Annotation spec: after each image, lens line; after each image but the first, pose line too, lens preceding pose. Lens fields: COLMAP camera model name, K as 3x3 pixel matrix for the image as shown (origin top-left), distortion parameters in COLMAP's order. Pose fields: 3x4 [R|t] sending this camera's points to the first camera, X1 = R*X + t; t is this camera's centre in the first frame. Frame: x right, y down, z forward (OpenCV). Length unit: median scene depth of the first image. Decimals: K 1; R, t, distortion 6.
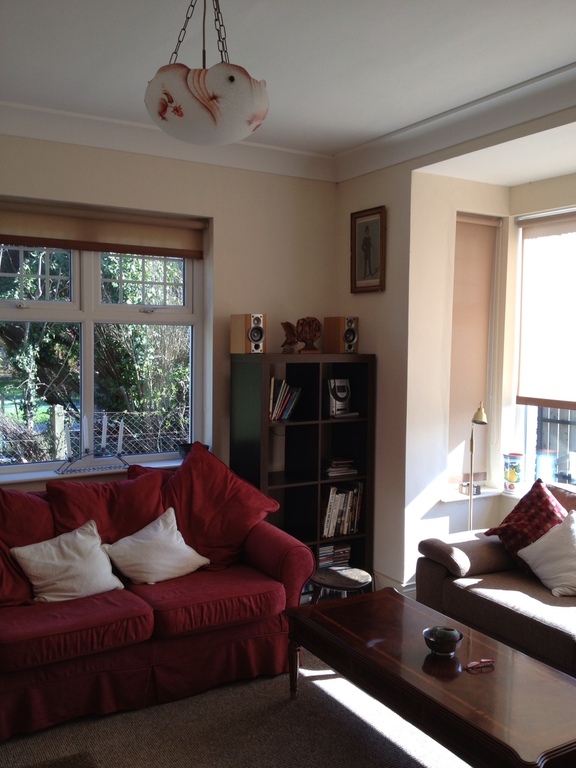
lens RADIAL K [[740.9, 0, 284.5], [0, 740.9, 387.0], [0, 0, 1]] dist [0.092772, 0.000000]
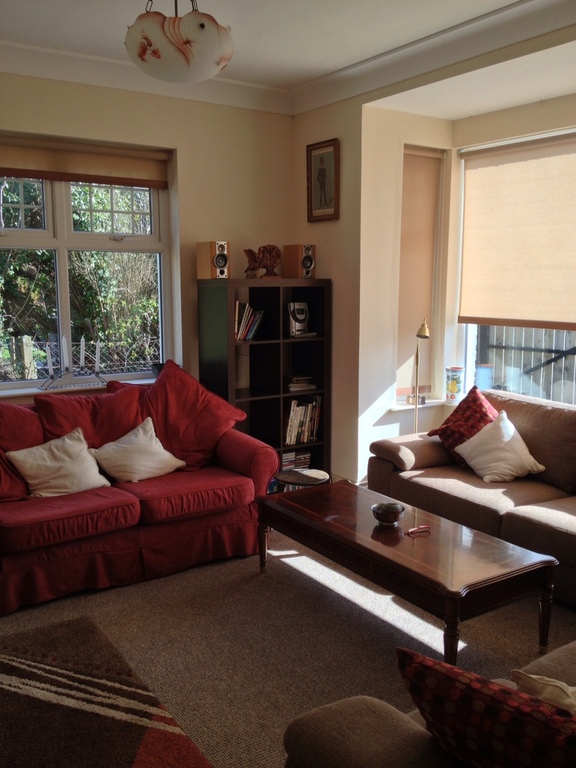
lens RADIAL K [[740.9, 0, 293.3], [0, 740.9, 378.3], [0, 0, 1]] dist [0.092772, 0.000000]
pose [[0.997592, -0.021564, 0.065918, -0.008656], [0.016809, 0.997274, 0.071853, 0.026085], [-0.067288, -0.070572, 0.995235, -0.104331]]
